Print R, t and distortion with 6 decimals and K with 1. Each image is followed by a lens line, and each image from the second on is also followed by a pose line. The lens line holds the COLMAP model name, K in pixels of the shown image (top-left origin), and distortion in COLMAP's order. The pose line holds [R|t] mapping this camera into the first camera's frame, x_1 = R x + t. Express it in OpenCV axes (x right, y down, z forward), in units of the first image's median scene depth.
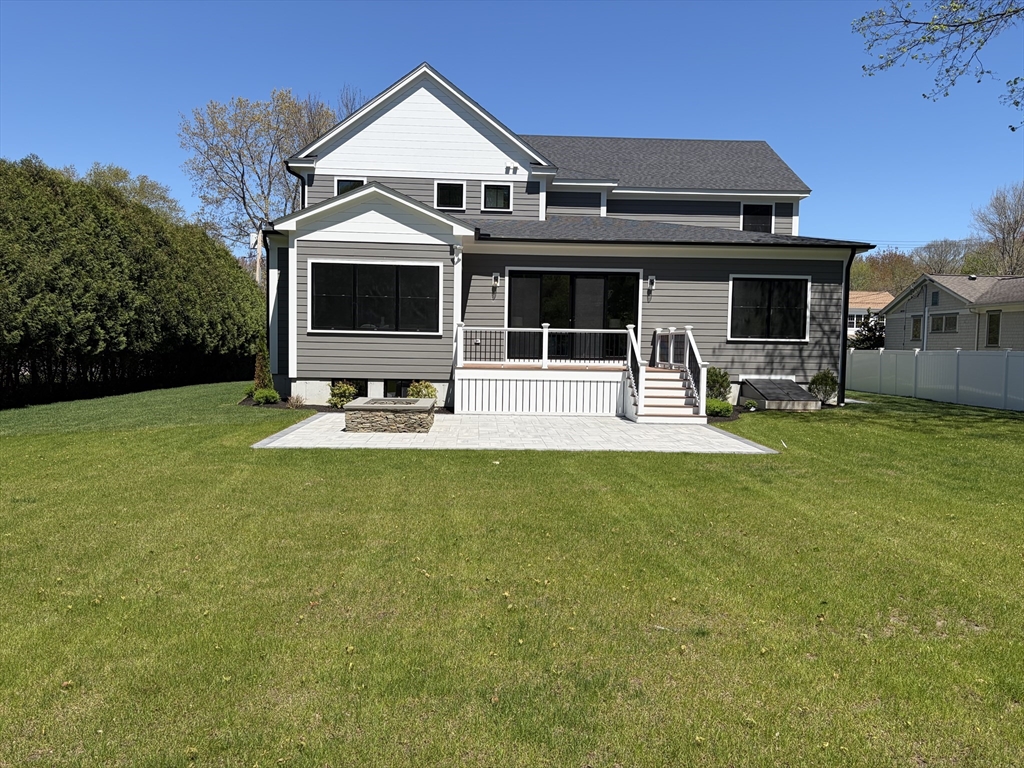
lens RADIAL K [[766.1, 0, 512.0], [0, 766.1, 384.0], [0, 0, 1]] dist [0.059077, -0.001139]
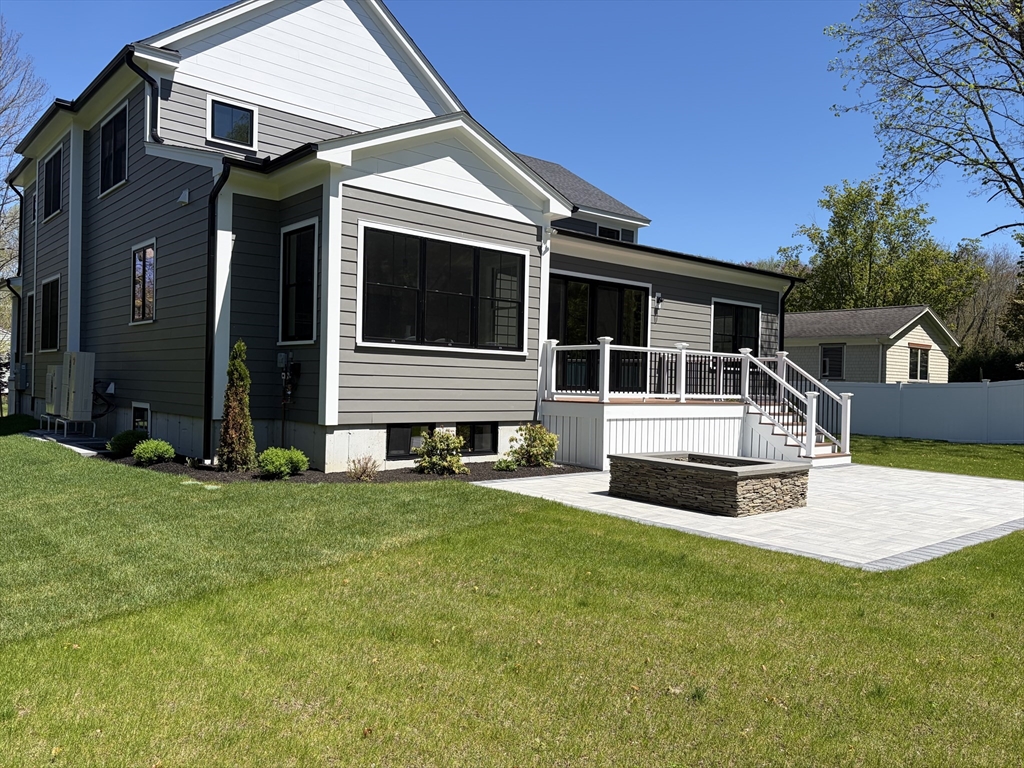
lens RADIAL K [[766.1, 0, 512.0], [0, 766.1, 384.0], [0, 0, 1]] dist [0.059077, -0.001139]
pose [[0.791609, 0.000113, 0.611028, -0.524084], [0.024186, 0.999211, -0.031518, -0.017714], [-0.610549, 0.039728, 0.790982, 0.473502]]
